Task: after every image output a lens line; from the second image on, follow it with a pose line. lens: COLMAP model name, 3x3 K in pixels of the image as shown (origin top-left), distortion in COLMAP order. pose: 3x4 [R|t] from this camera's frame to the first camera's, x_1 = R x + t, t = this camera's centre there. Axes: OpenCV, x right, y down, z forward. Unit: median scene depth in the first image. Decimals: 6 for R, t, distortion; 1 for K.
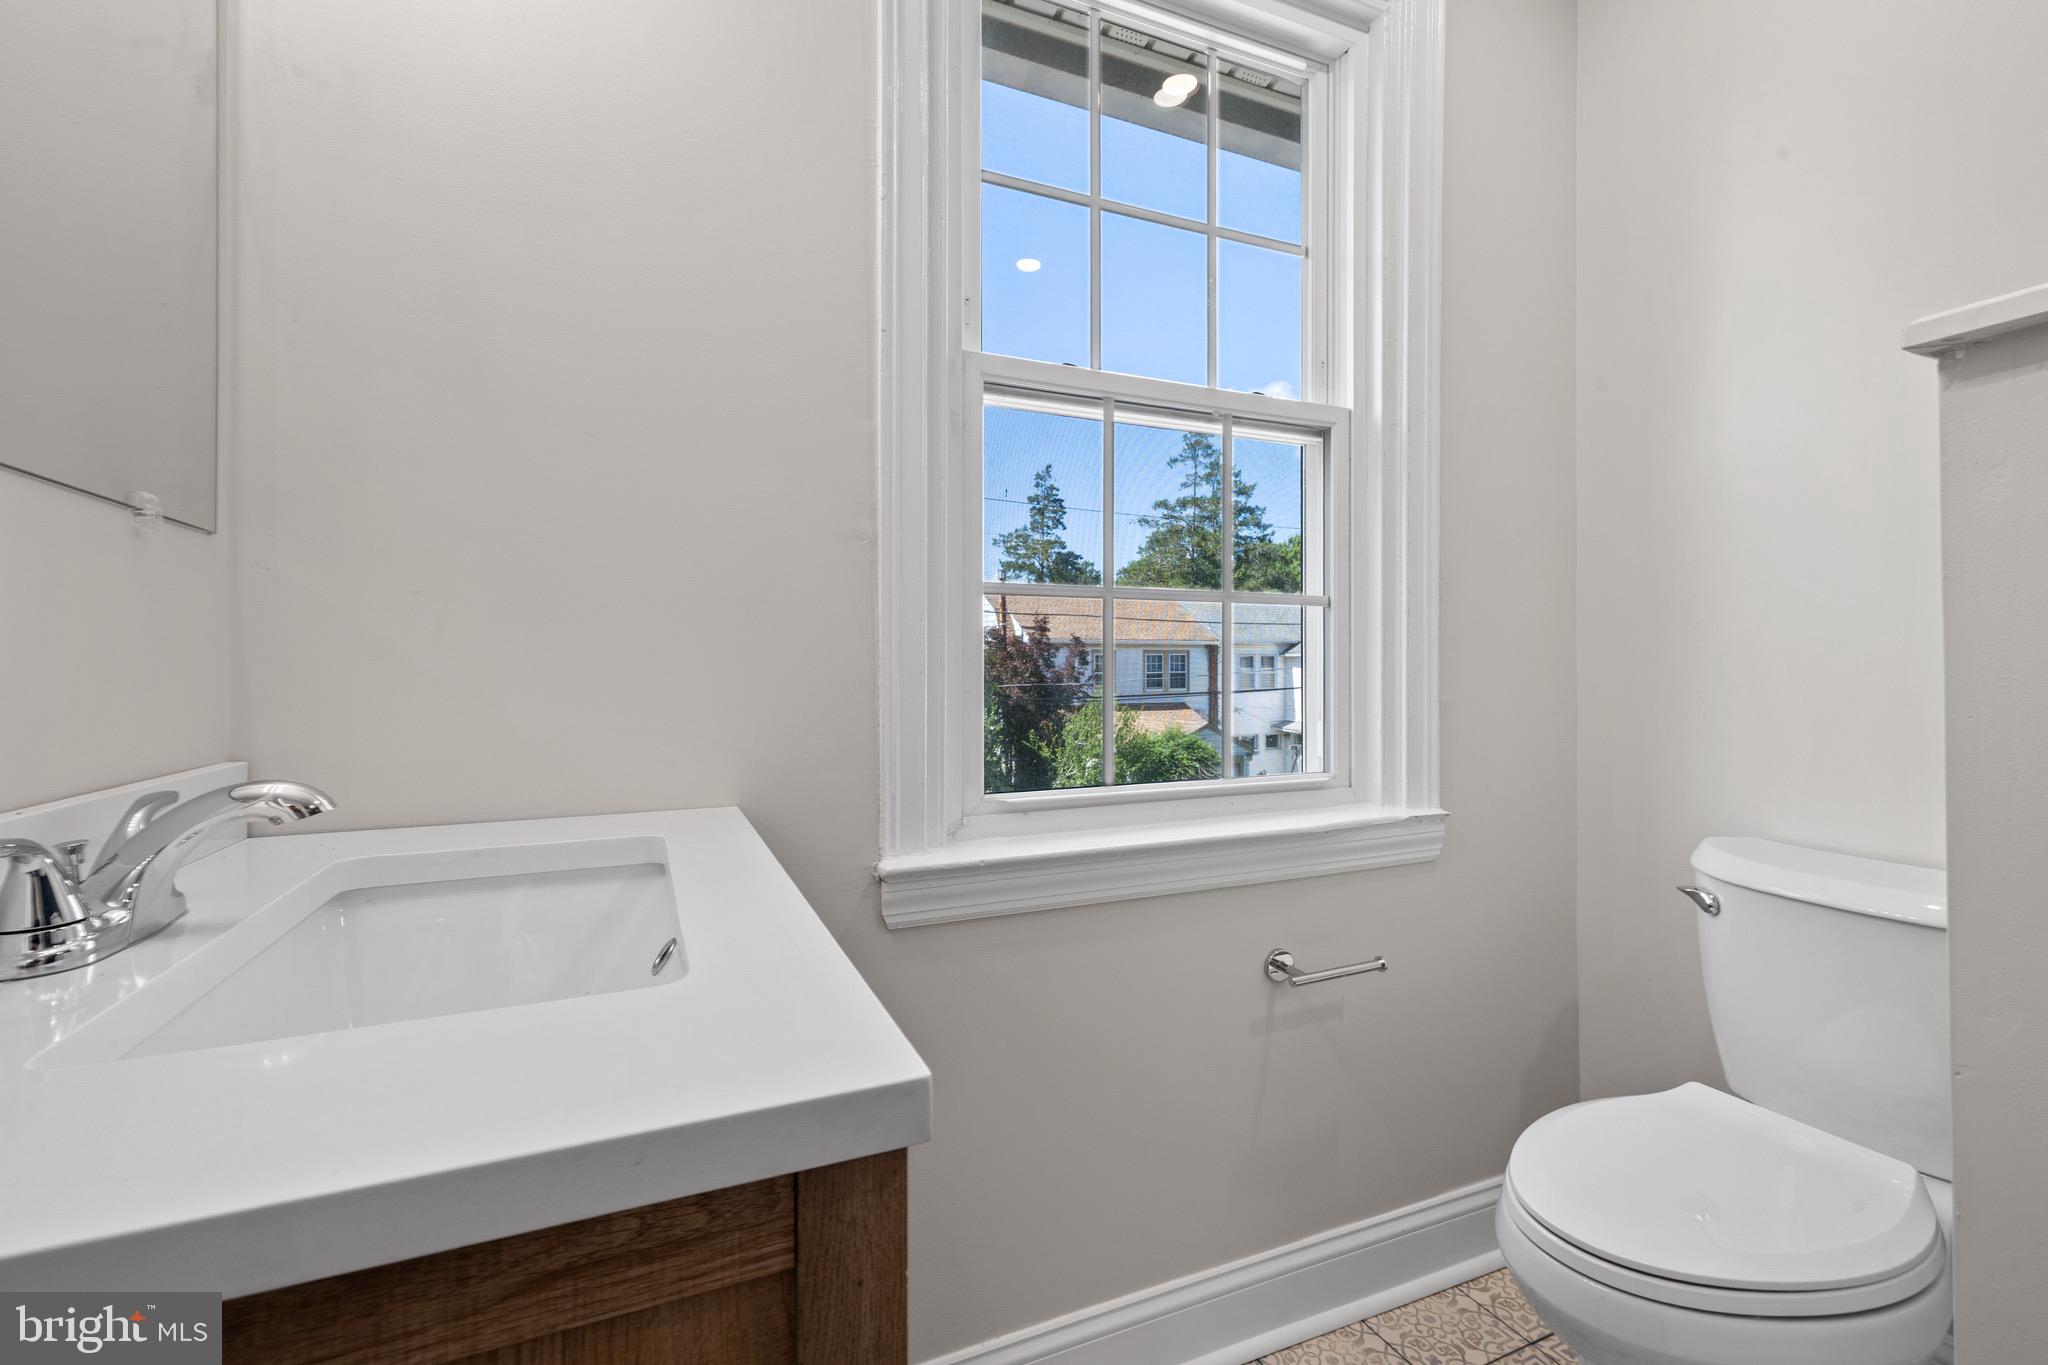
lens RADIAL K [[874.4, 0, 1023.7], [0, 874.4, 677.6], [0, 0, 1]] dist [-0.001268, 0.000163]
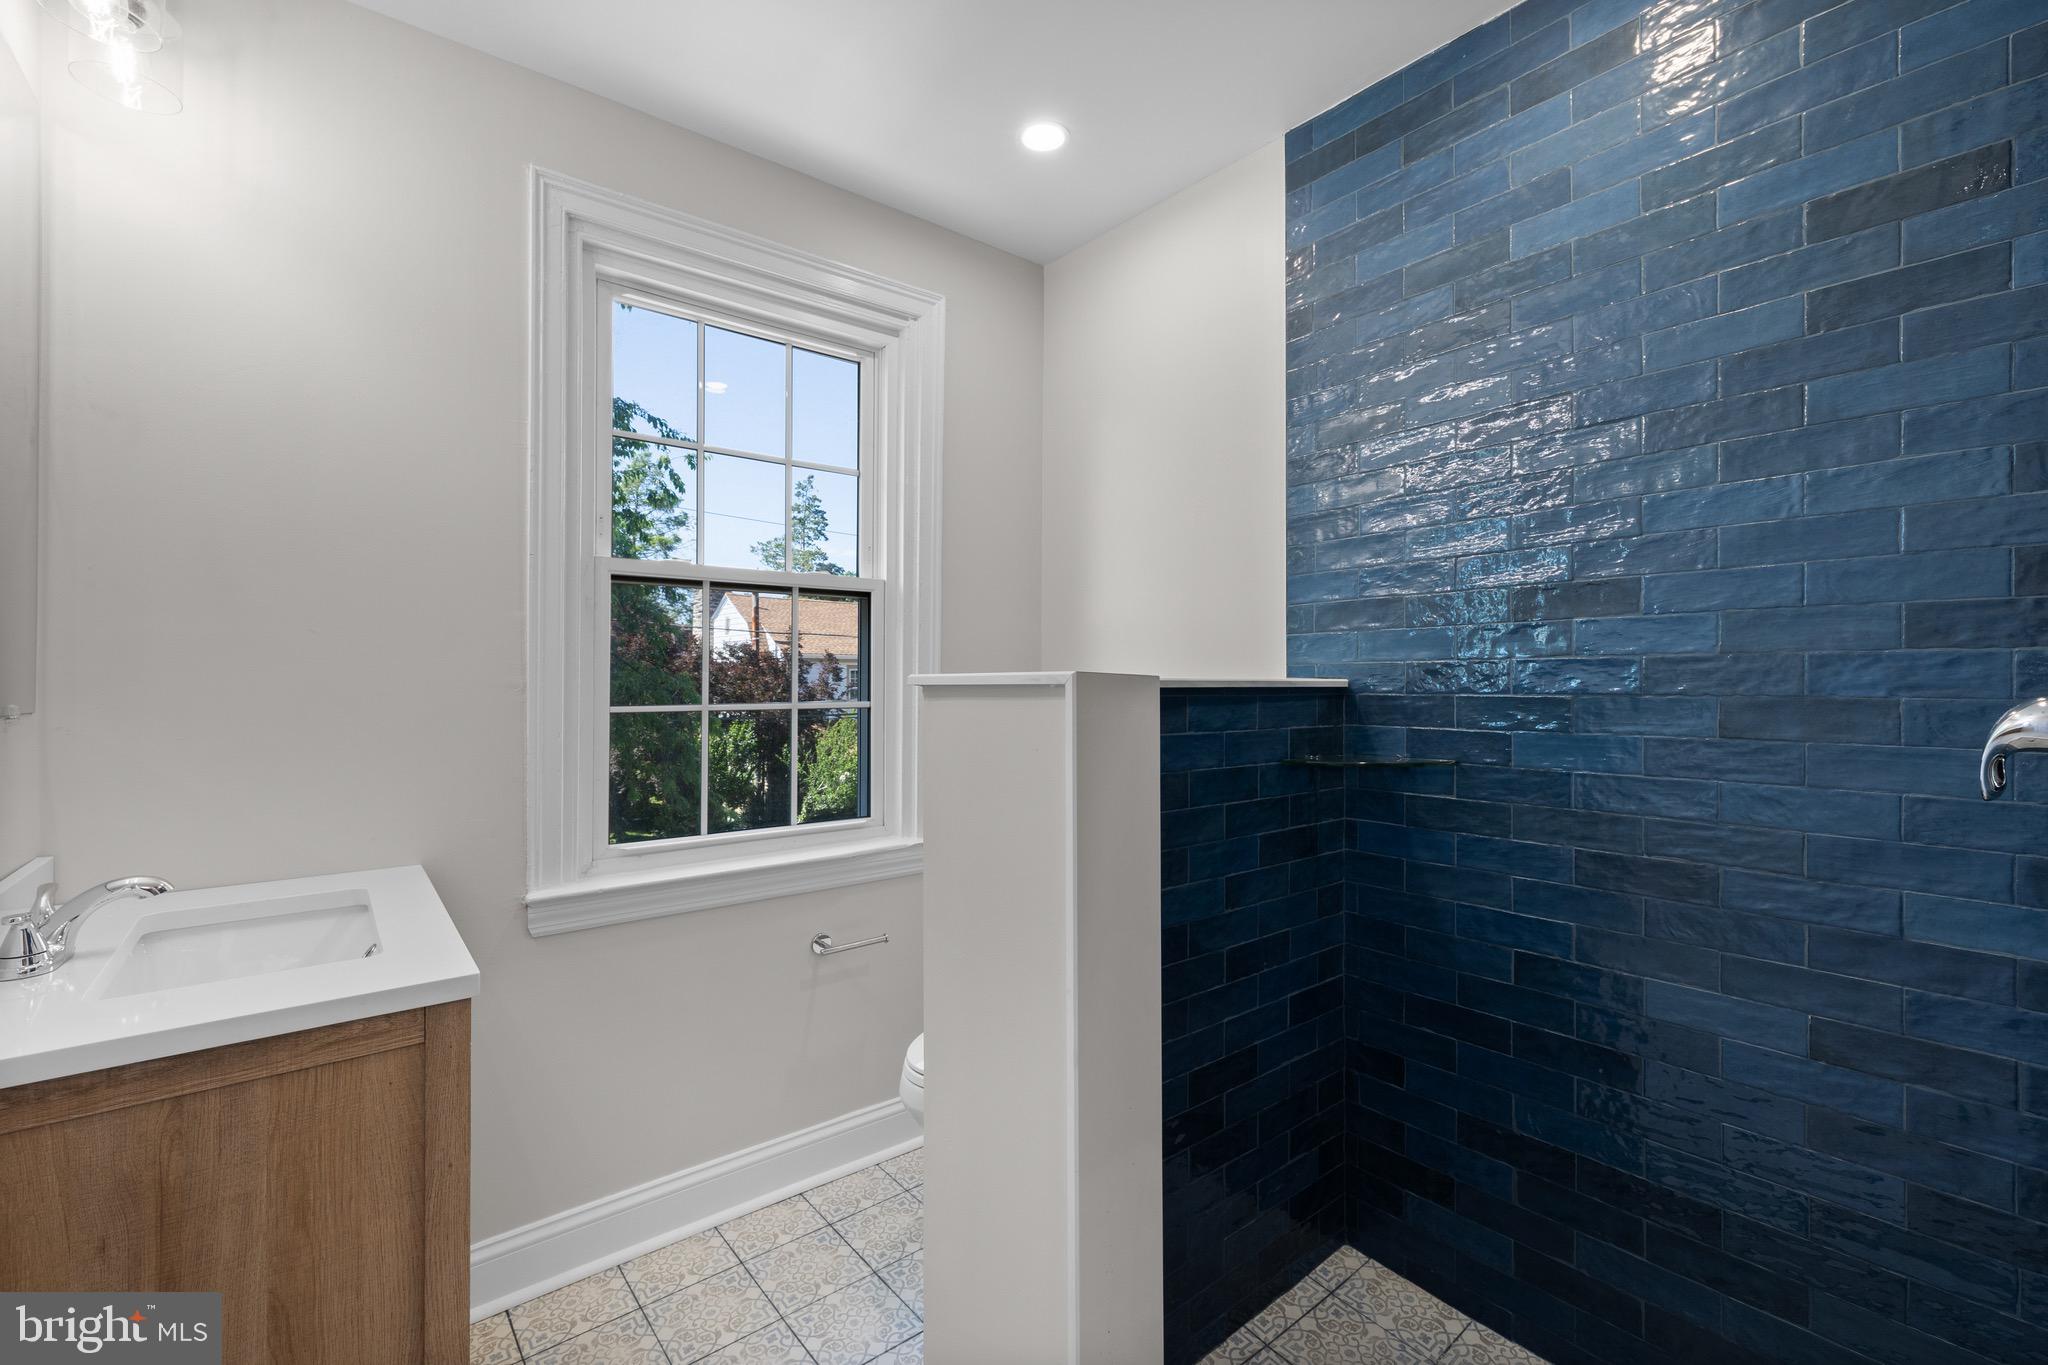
lens RADIAL K [[855.6, 0, 1024.0], [0, 855.6, 682.5], [0, 0, 1]] dist [-0.001861, -0.000052]
pose [[0.962575, 0.003796, 0.270988, 0.252962], [-0.001532, 0.999962, -0.008568, -0.143209], [-0.271010, 0.007832, 0.962545, -0.655356]]
